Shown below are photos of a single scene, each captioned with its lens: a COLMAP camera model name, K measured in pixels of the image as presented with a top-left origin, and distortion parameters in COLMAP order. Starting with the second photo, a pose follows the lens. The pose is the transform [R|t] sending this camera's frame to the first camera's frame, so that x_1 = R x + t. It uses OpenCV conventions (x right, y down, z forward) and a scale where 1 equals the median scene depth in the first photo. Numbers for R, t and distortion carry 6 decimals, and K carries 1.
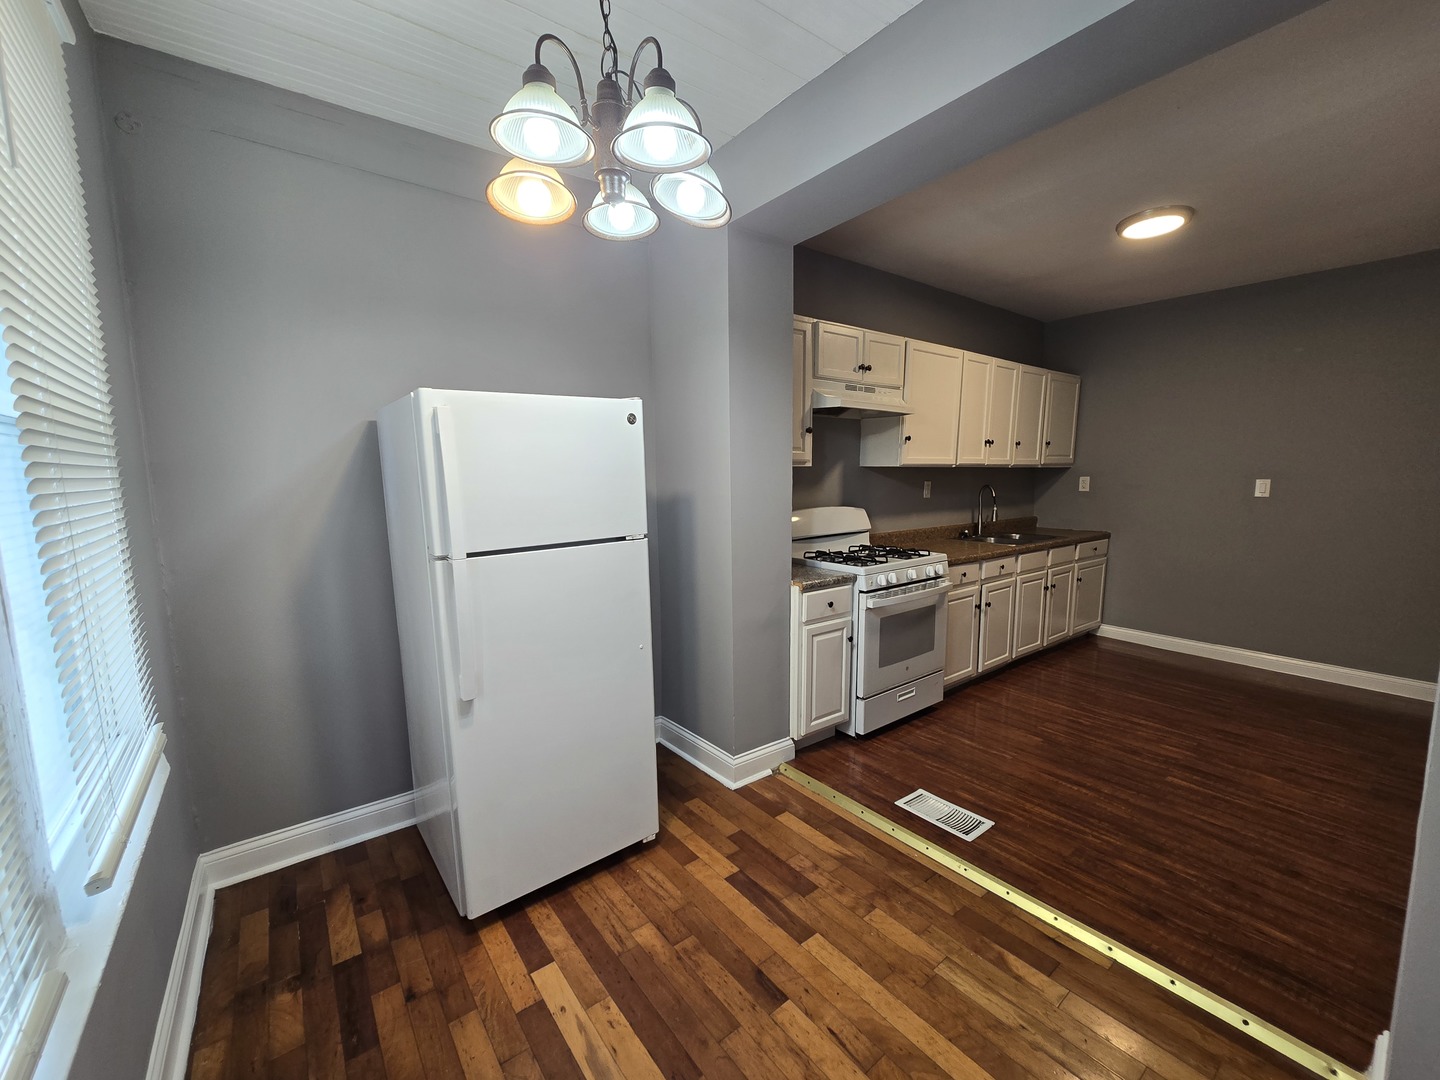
lens RADIAL K [[586.4, 0, 719.3], [0, 586.4, 548.3], [0, 0, 1]] dist [-0.008741, 0.003290]
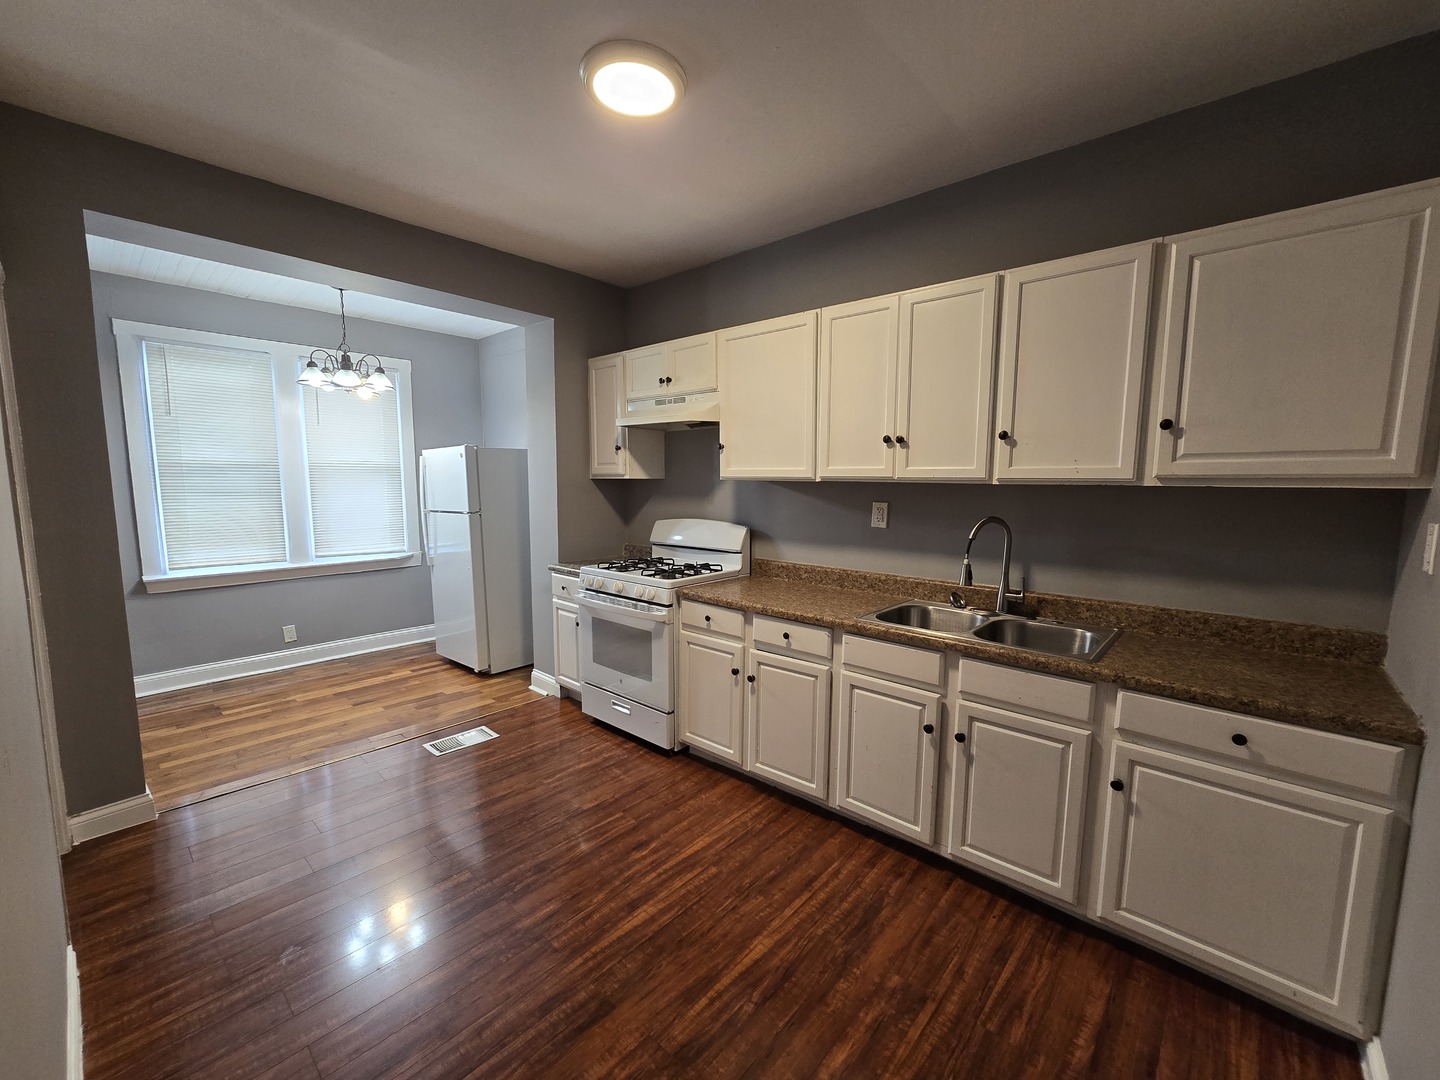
lens RADIAL K [[586.4, 0, 721.9], [0, 586.4, 544.3], [0, 0, 1]] dist [-0.008741, 0.003290]
pose [[0.195762, 0.122784, -0.972934, 1.282430], [-0.133449, 0.986237, 0.097612, -0.144060], [0.971529, 0.110728, 0.209453, 0.919834]]
